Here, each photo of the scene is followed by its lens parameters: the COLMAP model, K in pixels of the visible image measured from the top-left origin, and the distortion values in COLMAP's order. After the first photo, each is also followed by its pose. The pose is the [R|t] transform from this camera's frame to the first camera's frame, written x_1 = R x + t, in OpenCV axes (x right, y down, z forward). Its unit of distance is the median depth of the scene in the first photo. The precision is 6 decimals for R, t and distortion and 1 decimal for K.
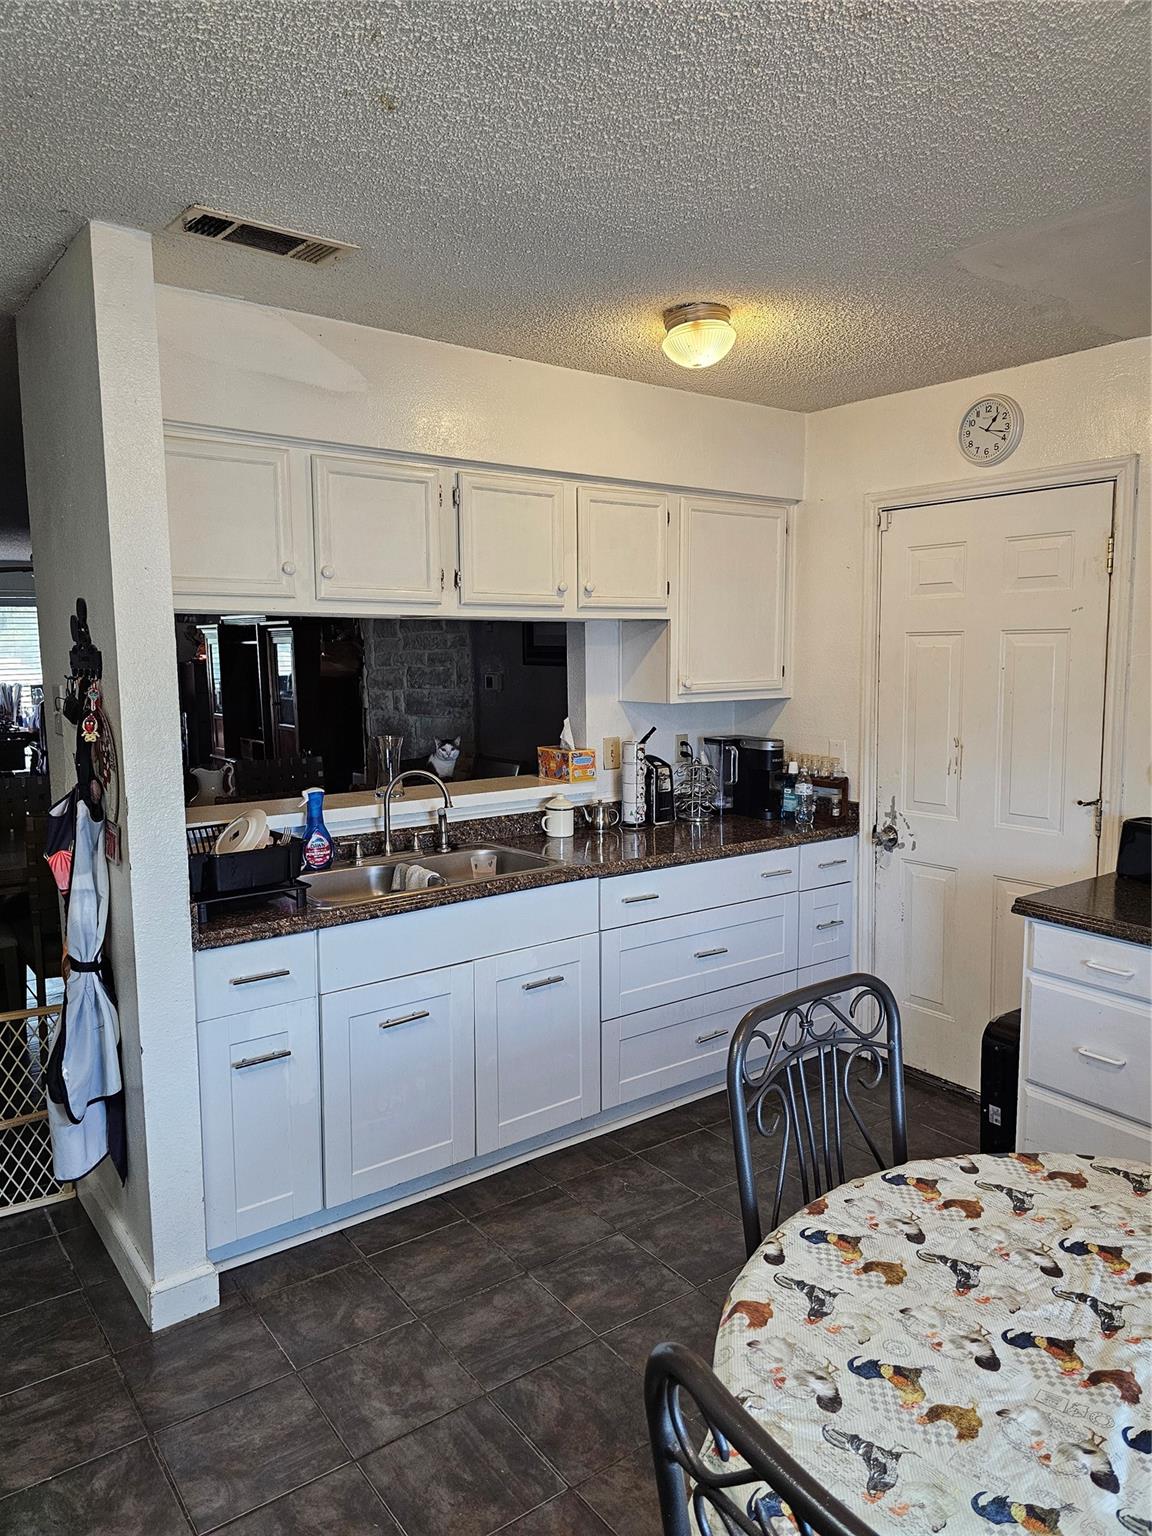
lens RADIAL K [[1035.4, 0, 576.0], [0, 1035.4, 768.0], [0, 0, 1]] dist [0.054482, -0.059916]
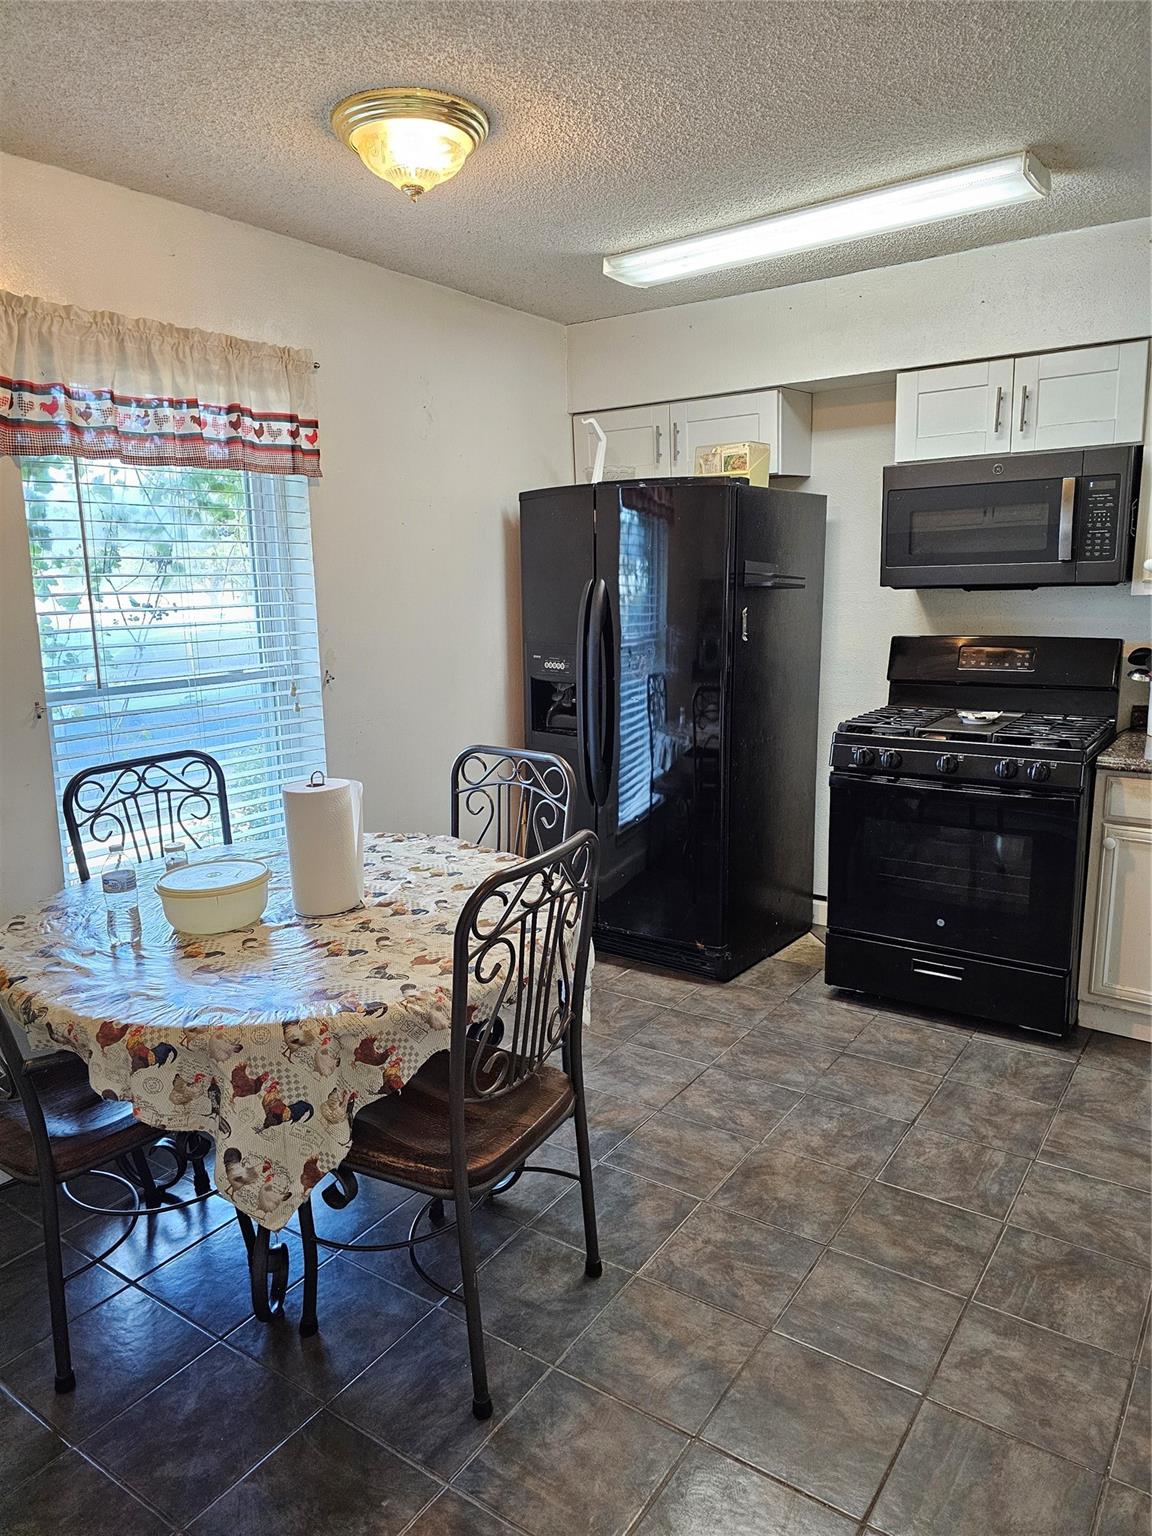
lens RADIAL K [[1035.4, 0, 576.0], [0, 1035.4, 768.0], [0, 0, 1]] dist [0.054482, -0.059916]
pose [[-0.948217, 0.075792, -0.308448, 0.543424], [-0.019769, 0.955147, 0.295473, -0.184347], [0.317008, 0.286270, -0.904188, 2.047158]]
